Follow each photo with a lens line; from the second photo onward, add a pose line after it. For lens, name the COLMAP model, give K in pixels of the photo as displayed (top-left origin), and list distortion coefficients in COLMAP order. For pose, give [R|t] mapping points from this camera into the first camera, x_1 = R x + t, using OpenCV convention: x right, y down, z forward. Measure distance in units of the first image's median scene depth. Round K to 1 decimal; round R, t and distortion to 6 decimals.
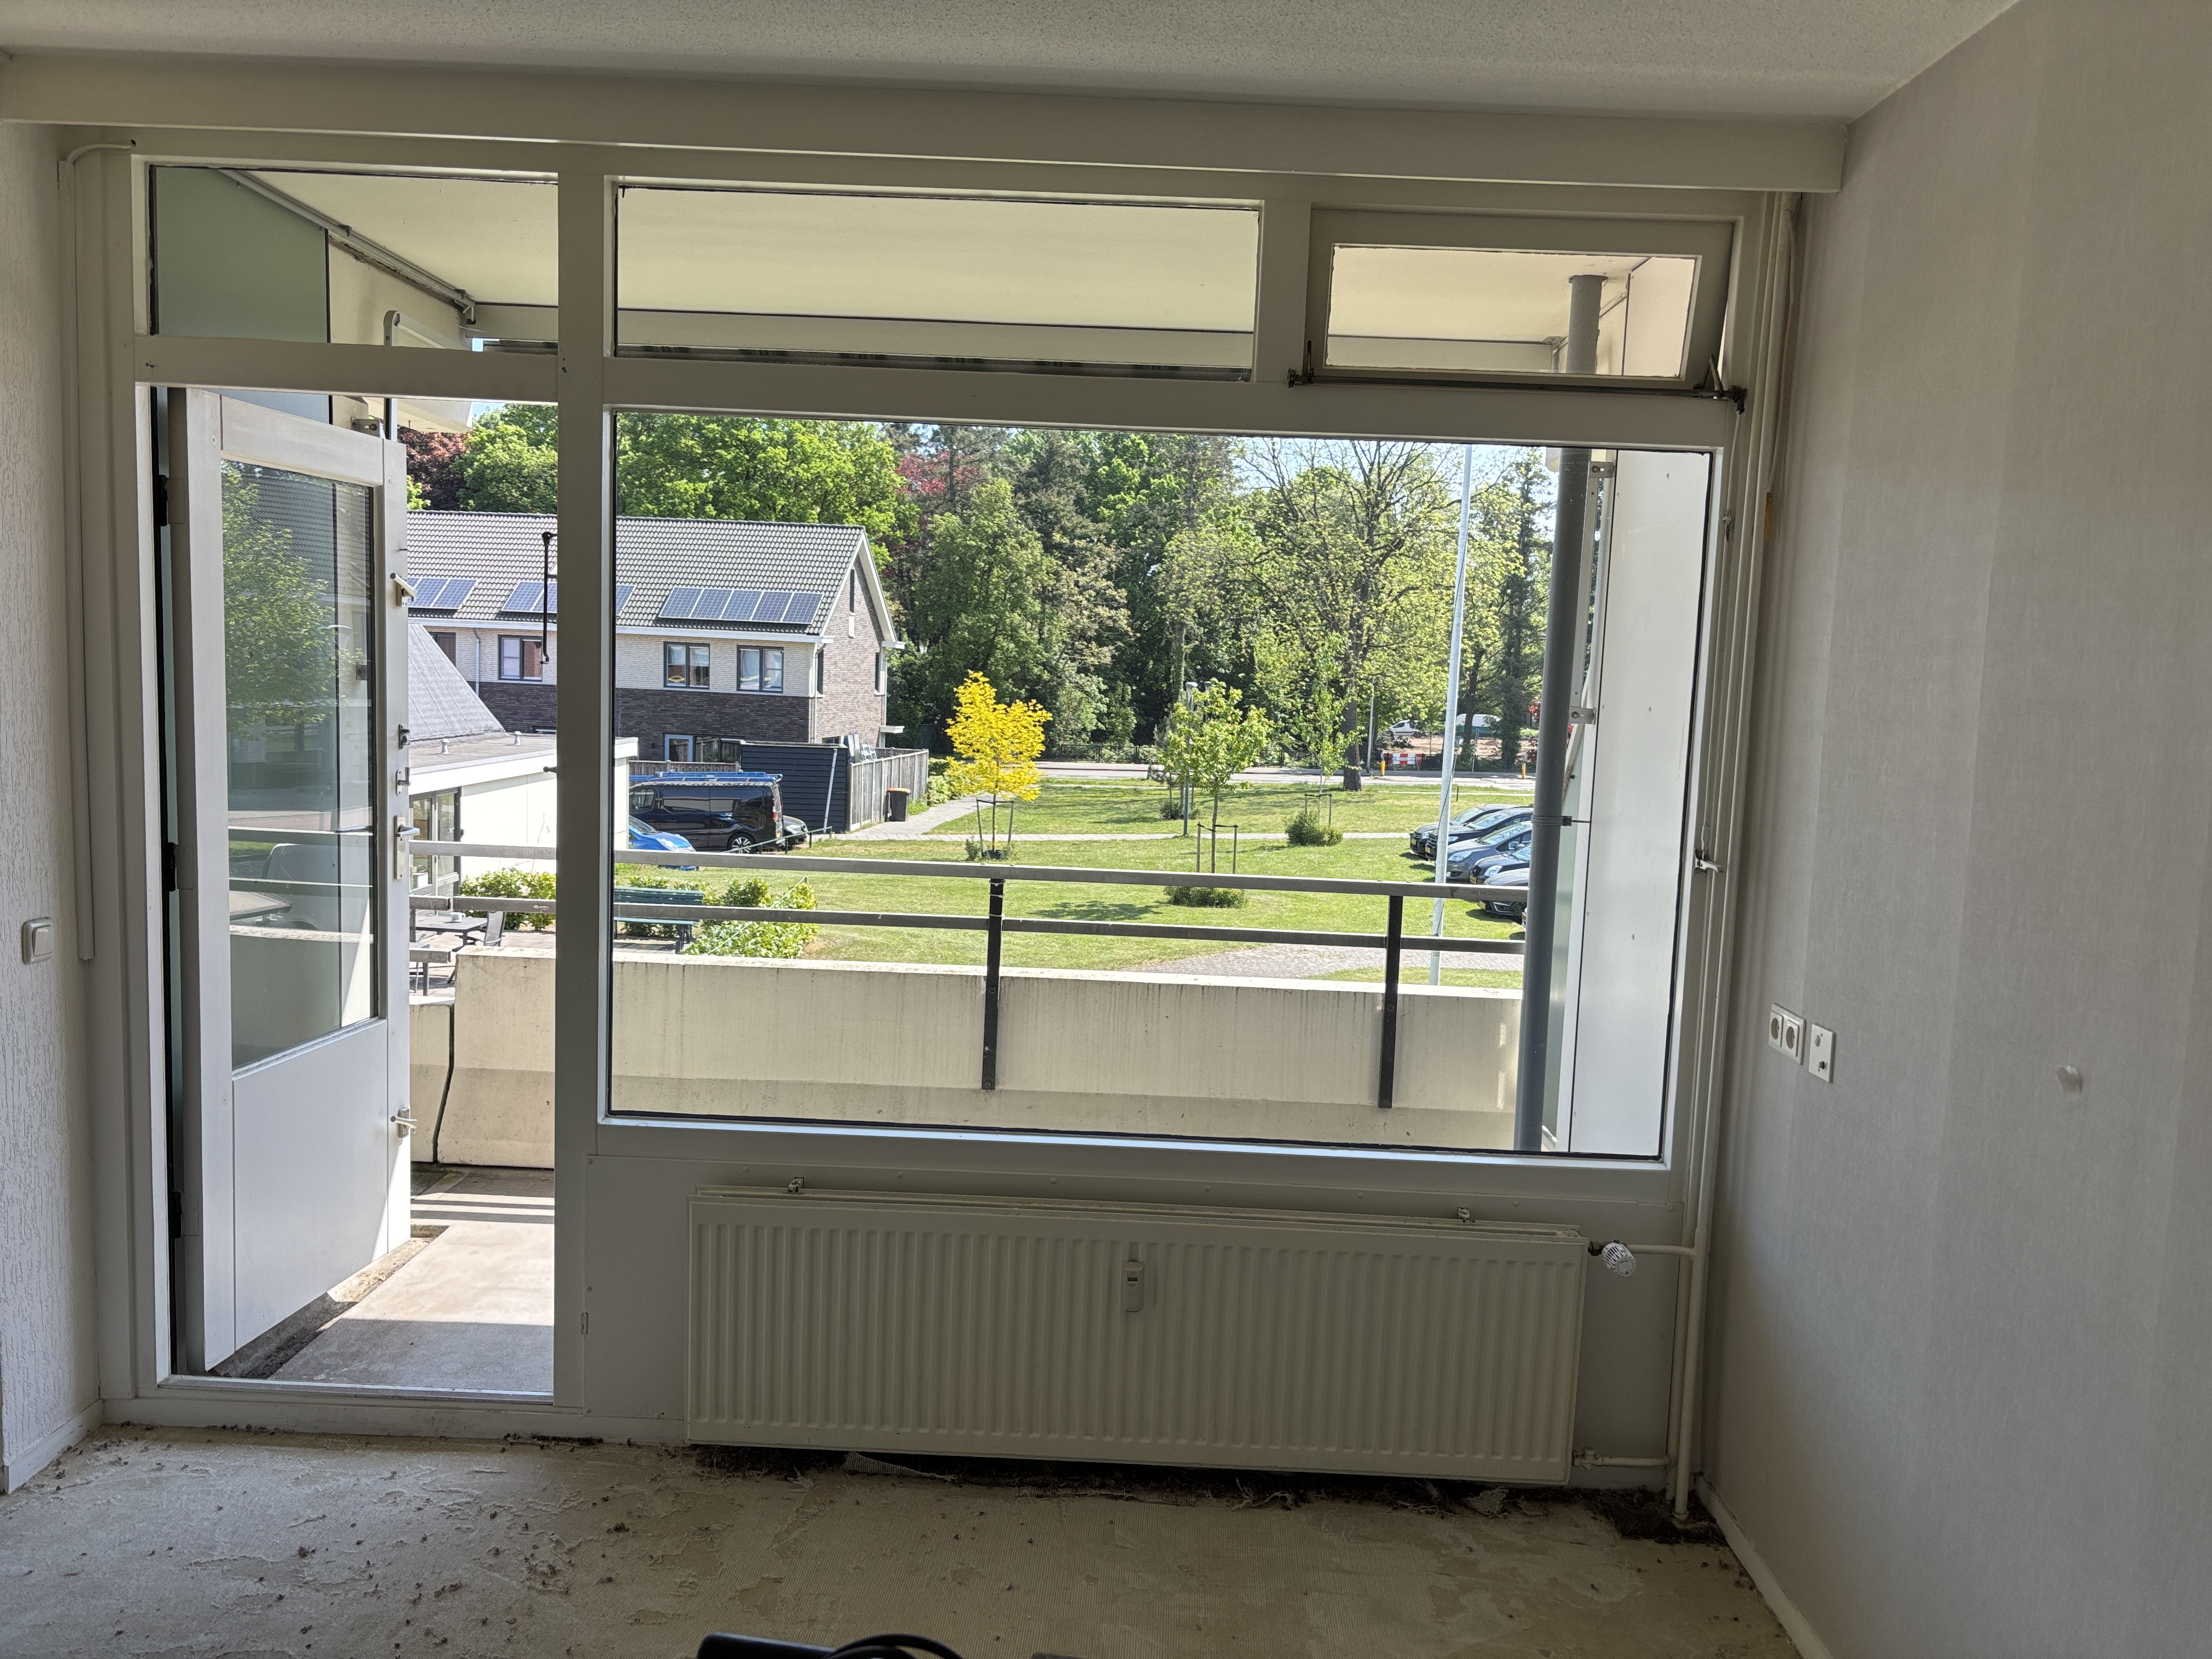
lens RADIAL K [[1673.0, 0, 1111.0], [0, 1673.0, 843.3], [0, 0, 1]] dist [0.069224, -0.031801]
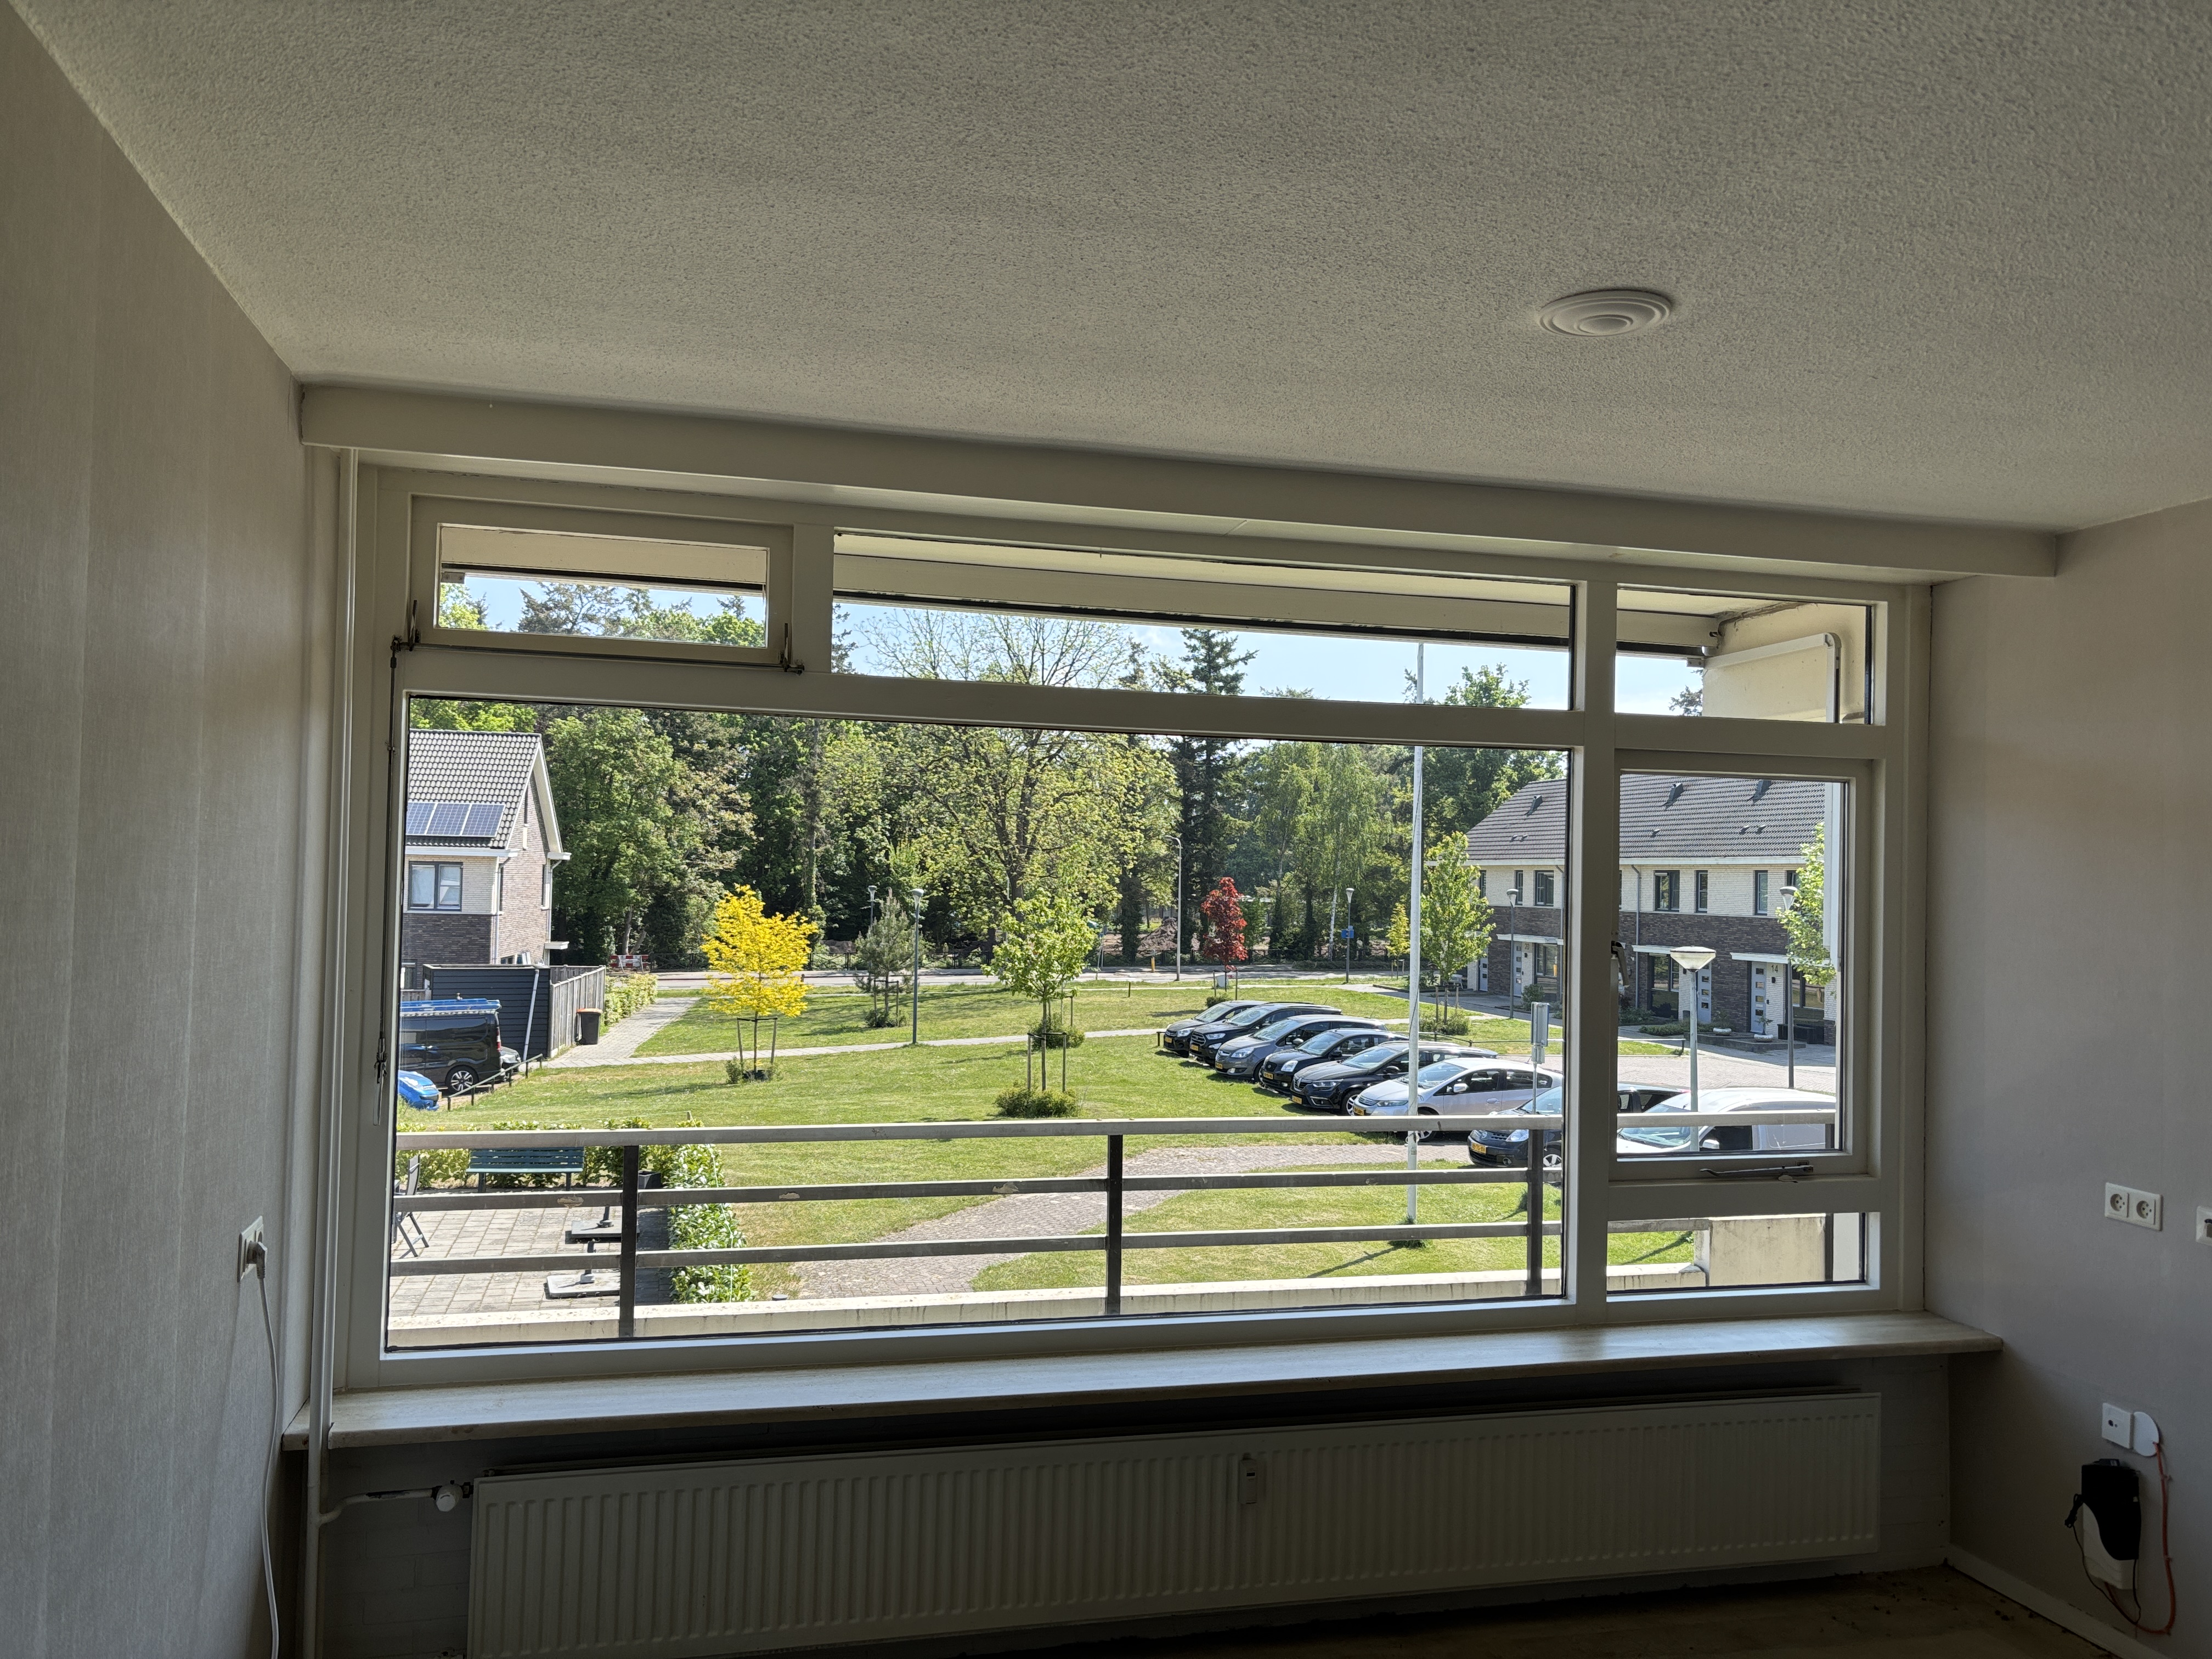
lens RADIAL K [[1673.0, 0, 1111.5], [0, 1673.0, 815.4], [0, 0, 1]] dist [0.069224, -0.031801]
pose [[0.960567, -0.010473, 0.277852, -1.283994], [0.047327, 0.990866, -0.126269, -0.084496], [-0.273991, 0.134440, 0.952289, 0.087598]]
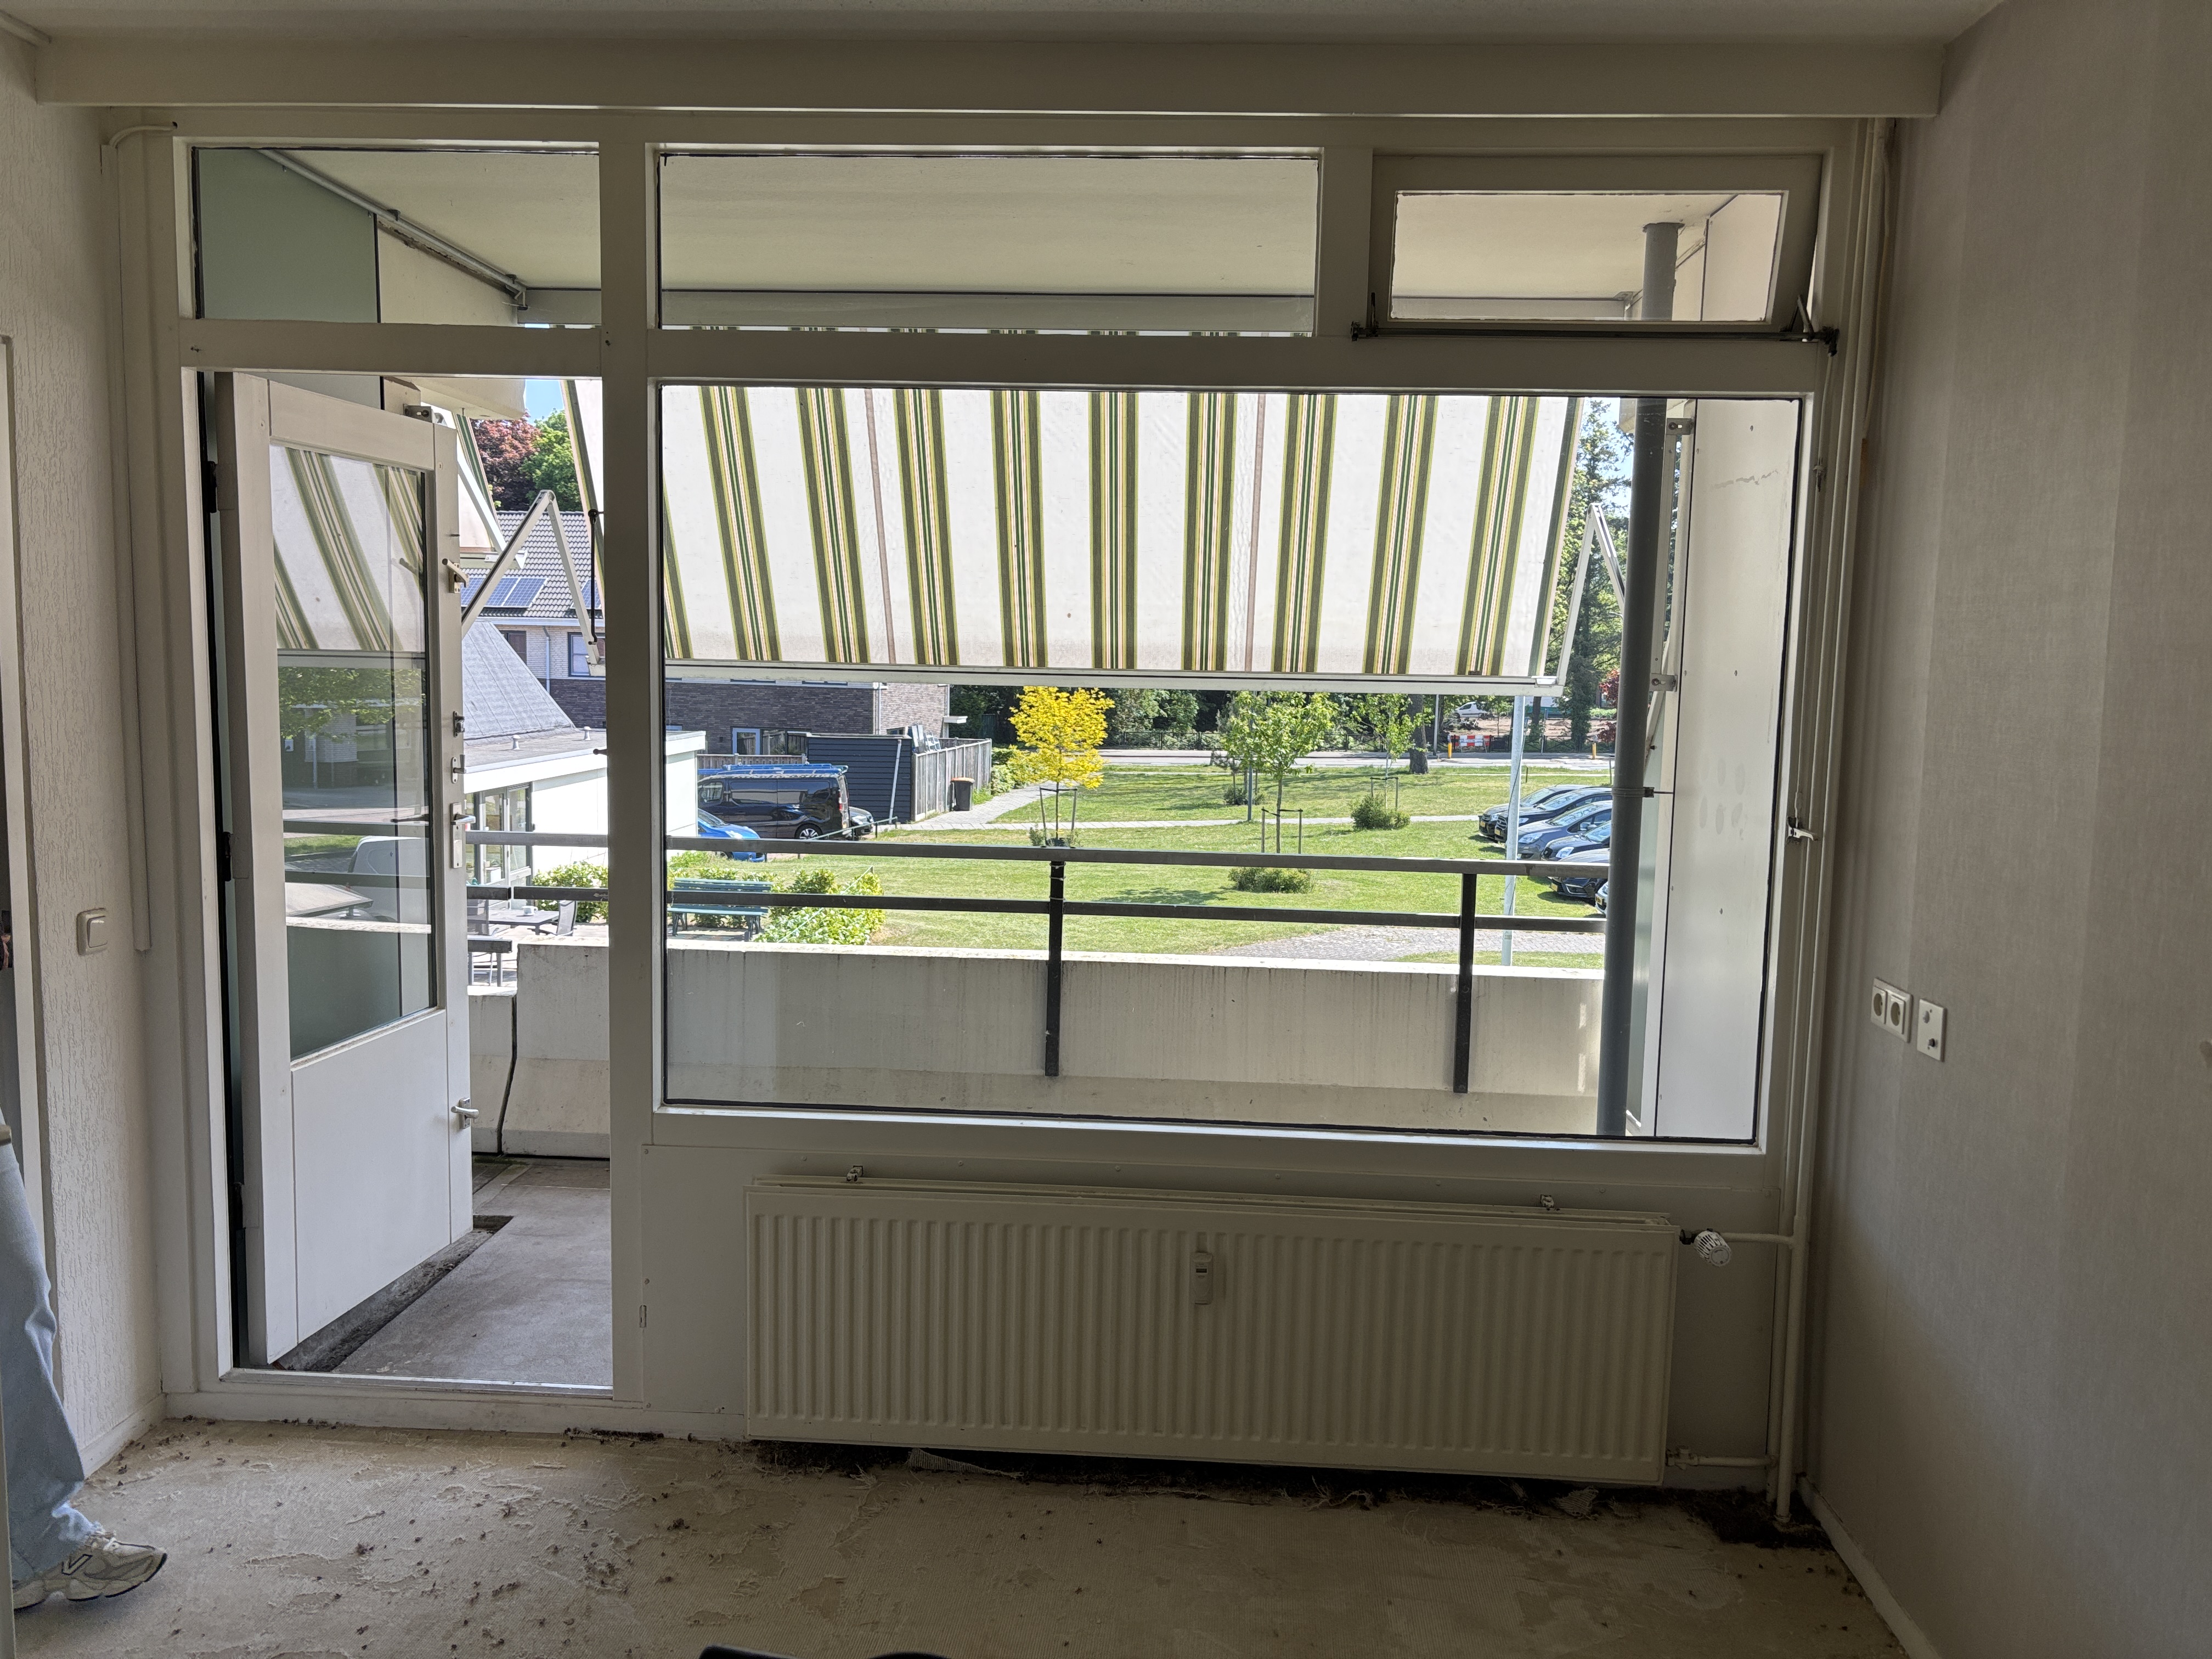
lens RADIAL K [[1673.0, 0, 1103.4], [0, 1673.0, 832.7], [0, 0, 1]] dist [0.069224, -0.031801]
pose [[0.998974, -0.013717, -0.043158, 0.001474], [0.013756, 0.999905, 0.000613, 0.005138], [0.043145, -0.001206, 0.999068, 0.026006]]
